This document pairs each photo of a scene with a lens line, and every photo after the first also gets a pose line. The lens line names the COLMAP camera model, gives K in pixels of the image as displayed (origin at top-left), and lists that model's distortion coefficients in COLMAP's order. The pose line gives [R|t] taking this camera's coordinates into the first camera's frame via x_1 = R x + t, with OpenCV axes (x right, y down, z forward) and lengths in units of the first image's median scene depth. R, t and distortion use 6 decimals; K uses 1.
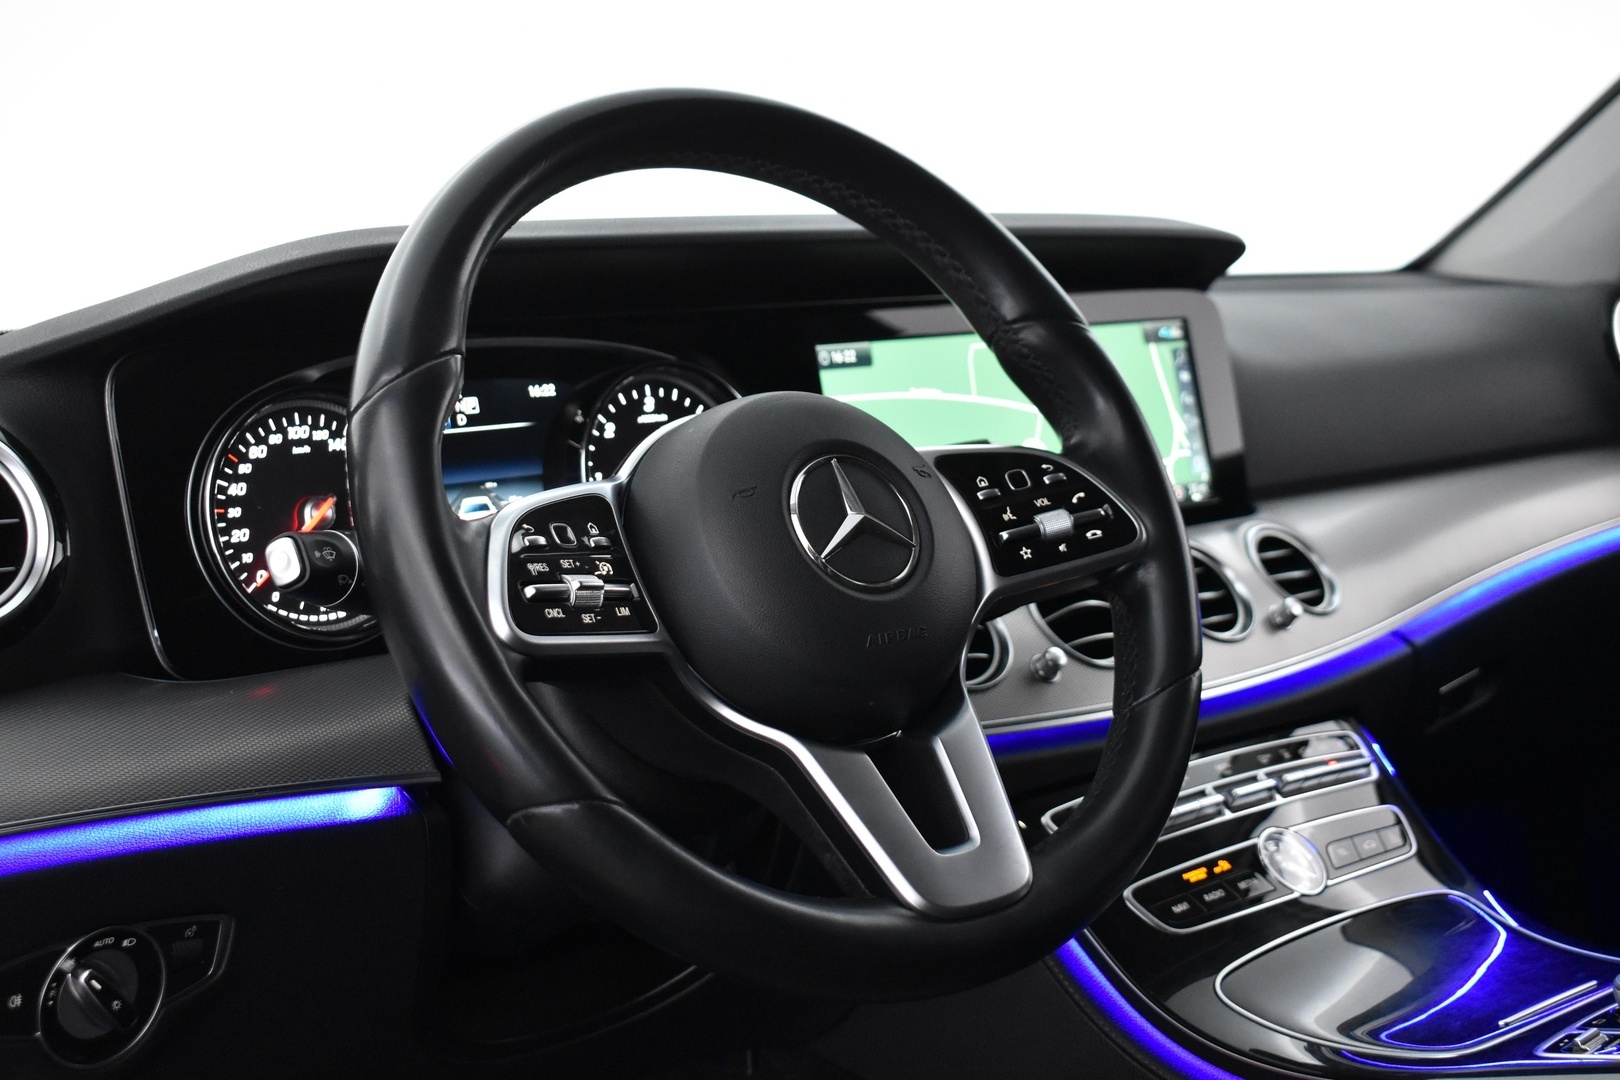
lens RADIAL K [[2219.9, 0, 813.9], [0, 2219.9, 517.0], [0, 0, 1]] dist [-0.041816, -0.070614]
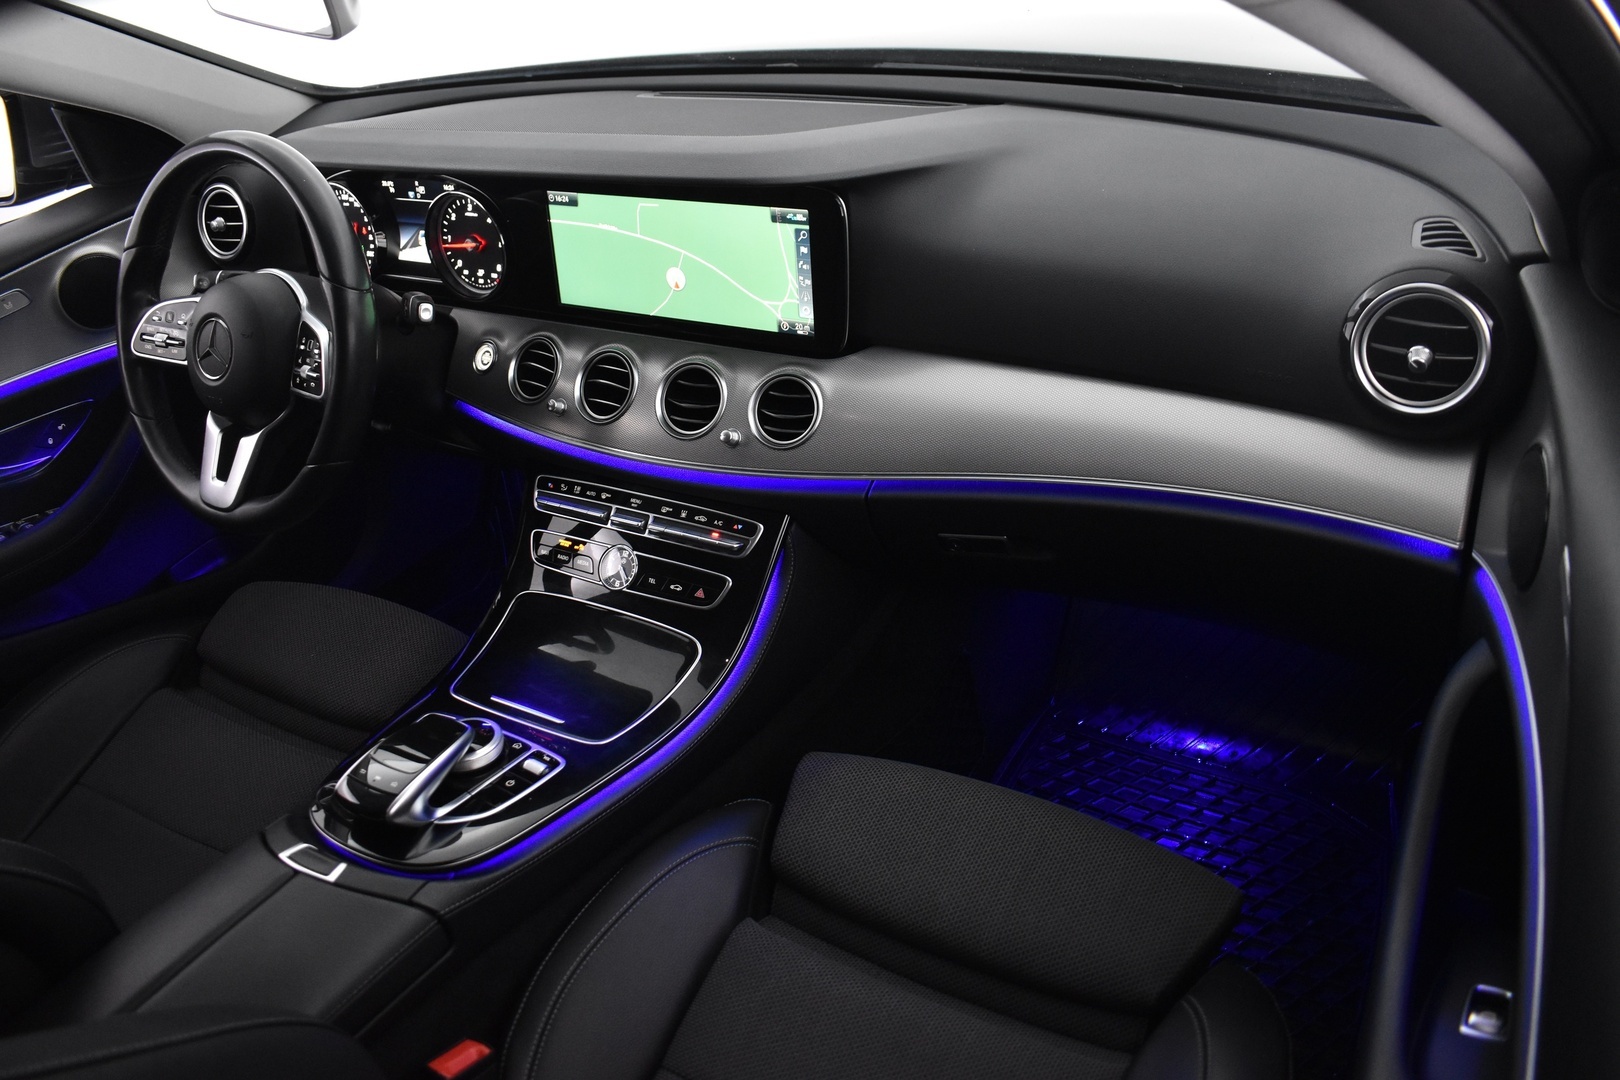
lens RADIAL K [[1276.6, 0, 814.2], [0, 1276.6, 496.2], [0, 0, 1]] dist [-0.097446, 0.005692]
pose [[0.337212, 0.520911, -0.784181, 1.121275], [0.031027, 0.826367, 0.562276, -0.491844], [0.940917, -0.213937, 0.262498, 0.977757]]
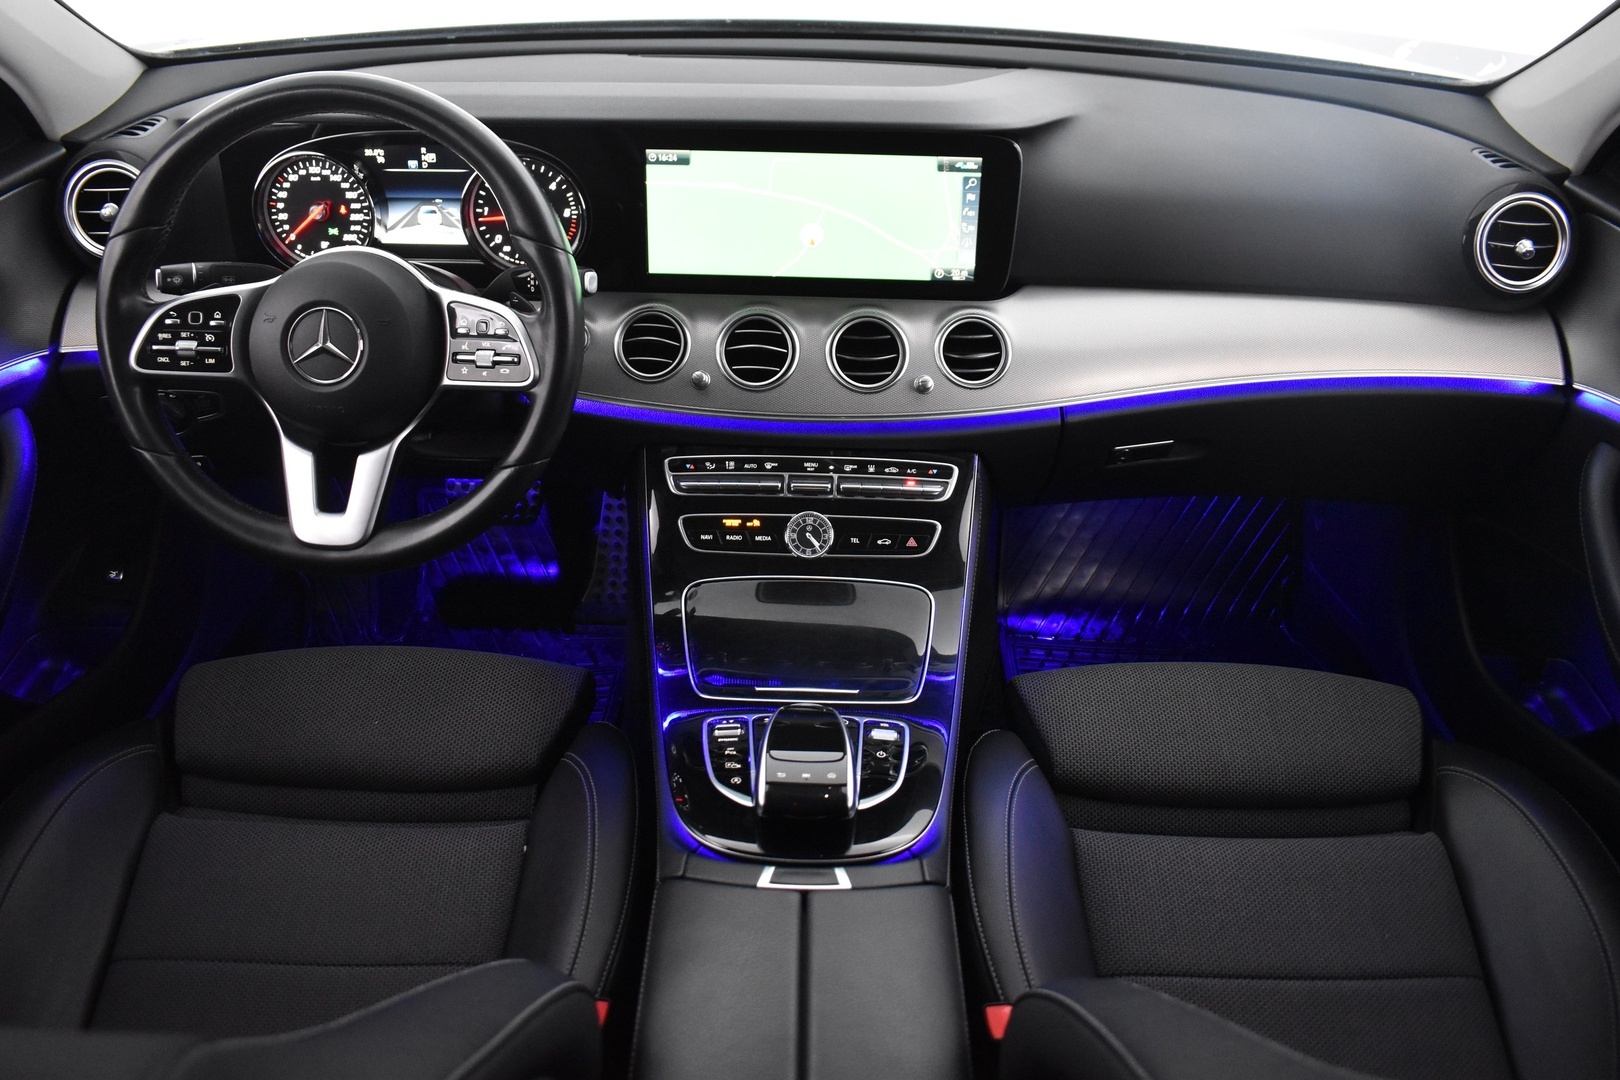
lens RADIAL K [[1276.6, 0, 814.2], [0, 1276.6, 496.2], [0, 0, 1]] dist [-0.097446, 0.005692]
pose [[0.751622, 0.424269, -0.505035, 0.759569], [-0.123125, 0.842465, 0.524494, -0.411769], [0.648001, -0.332038, 0.685453, 0.381648]]
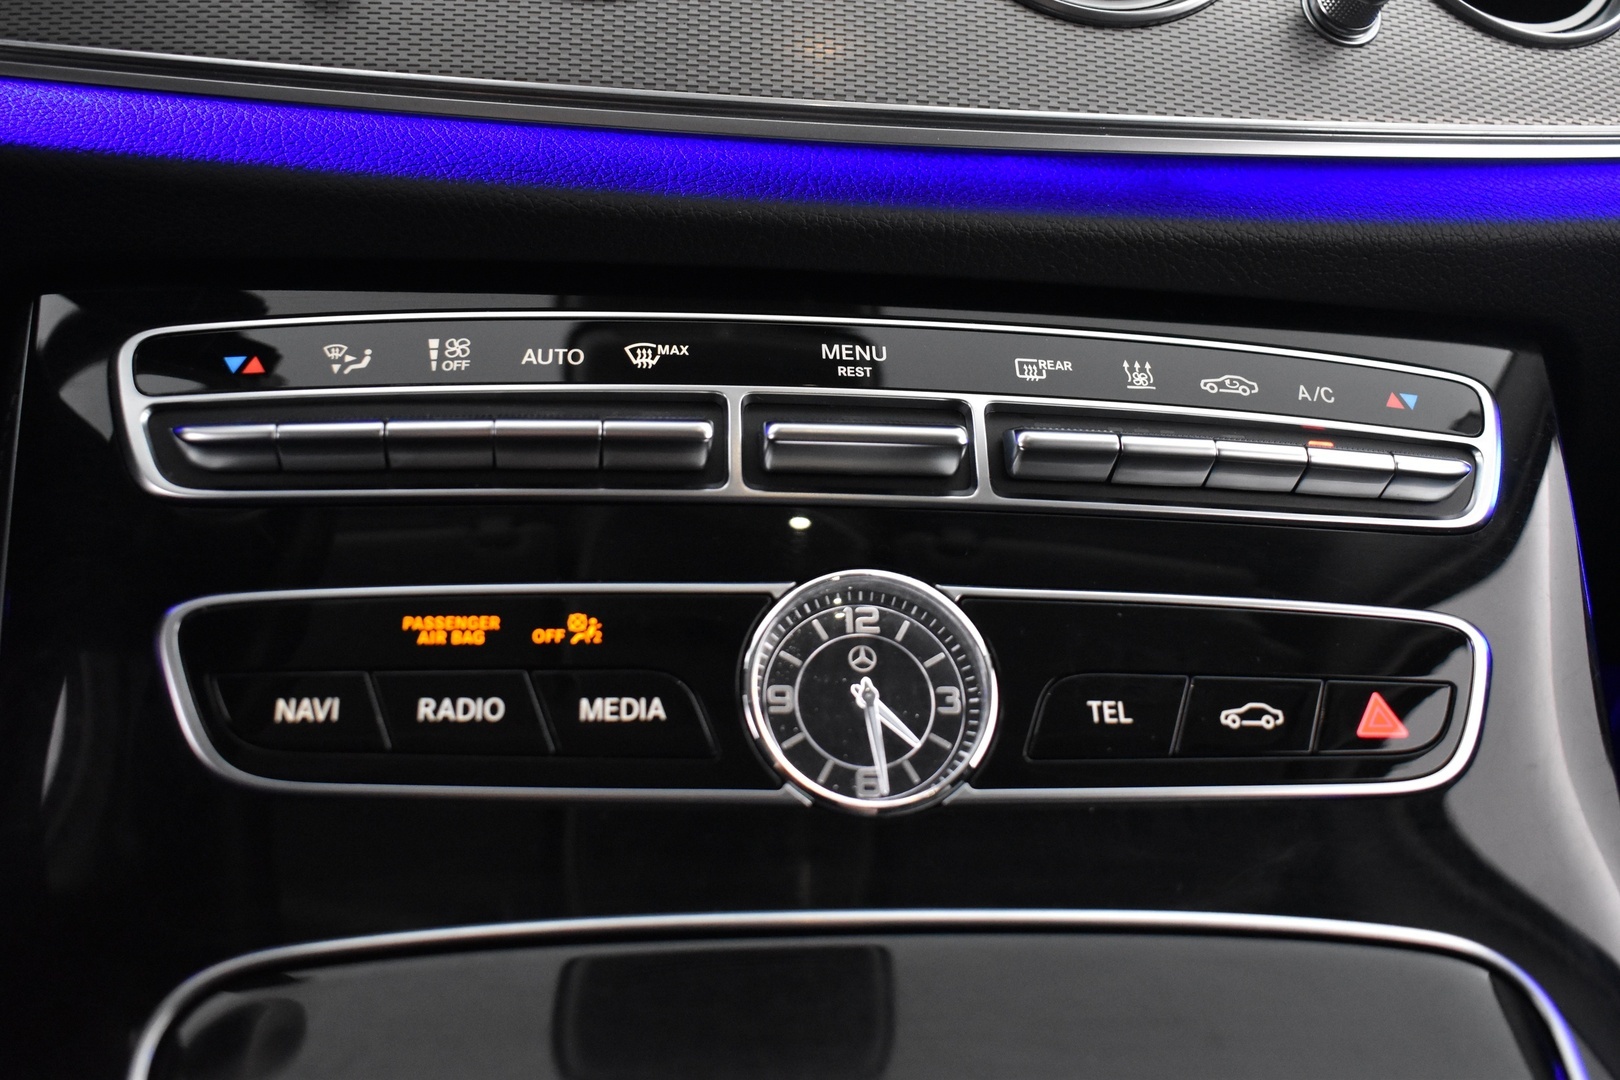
lens RADIAL K [[1602.3, 0, 811.1], [0, 1602.3, 503.5], [0, 0, 1]] dist [-0.081430, -0.001513]
pose [[0.819607, 0.289642, -0.494320, 0.342348], [-0.156542, 0.943181, 0.293094, 0.072686], [0.551125, -0.162840, 0.818379, 0.890620]]
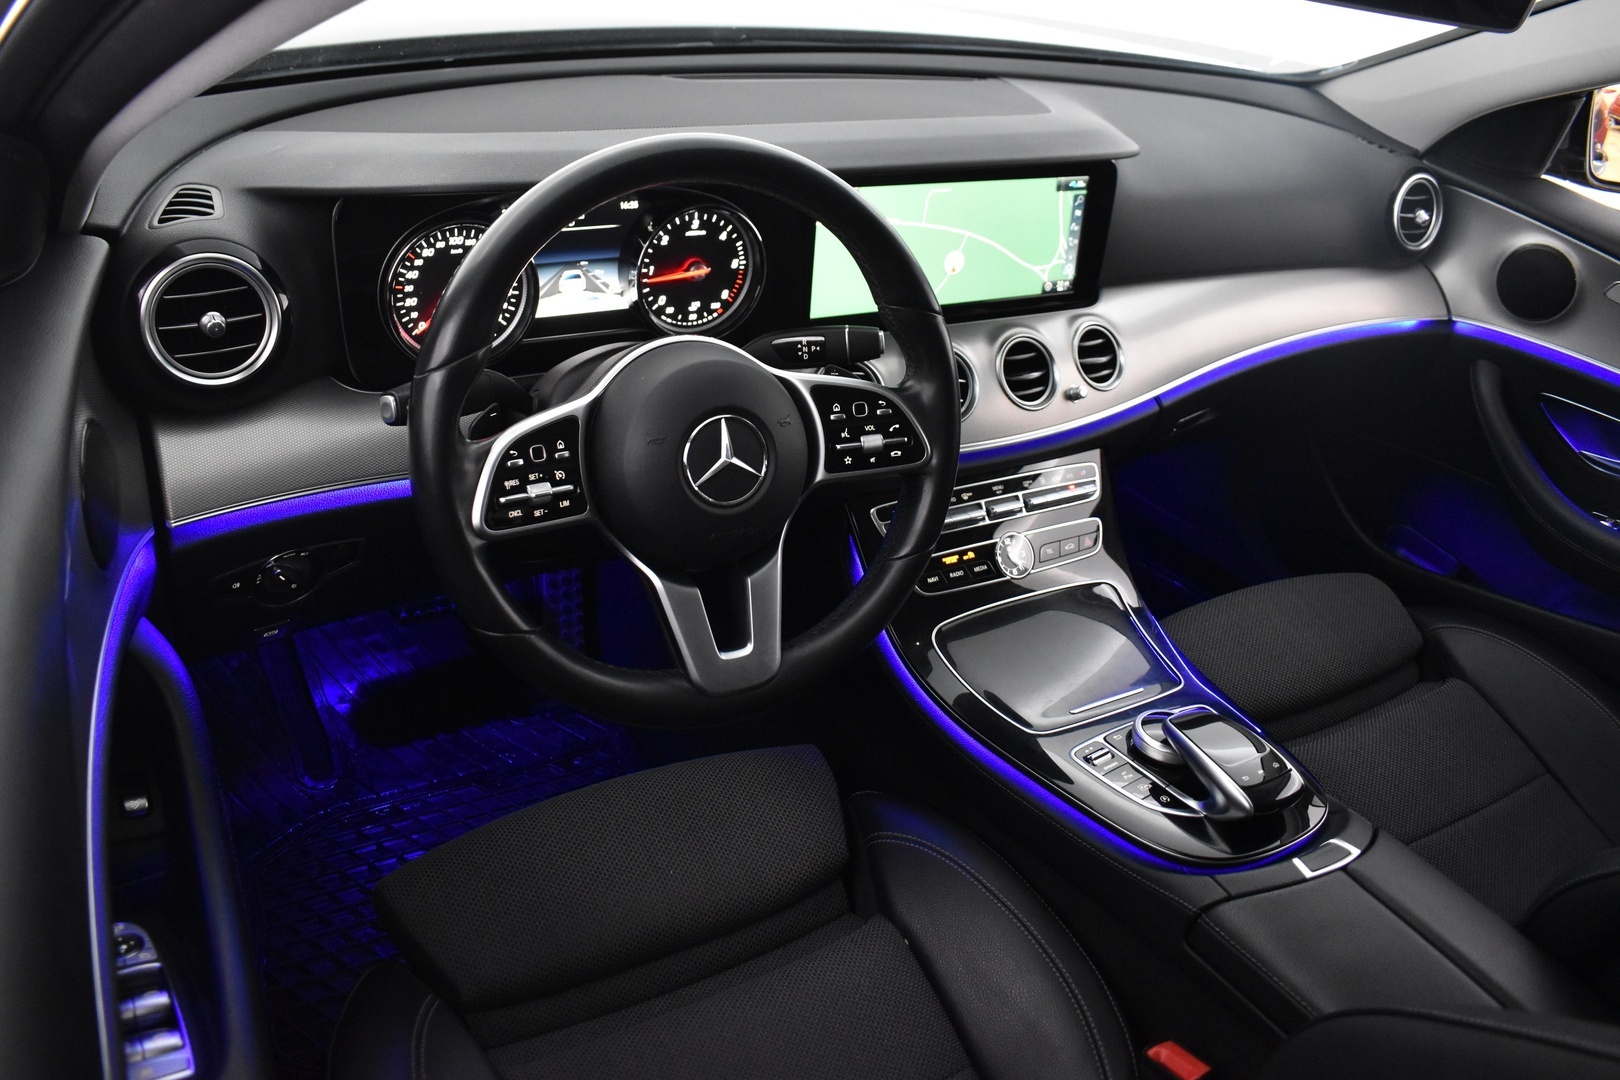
lens RADIAL K [[1272.8, 0, 803.3], [0, 1272.8, 484.2], [0, 0, 1]] dist [-0.098345, 0.000910]
pose [[0.960911, 0.272733, -0.047618, 0.098138], [-0.219948, 0.856468, 0.466995, -0.346404], [0.168148, -0.438267, 0.882977, 0.135730]]
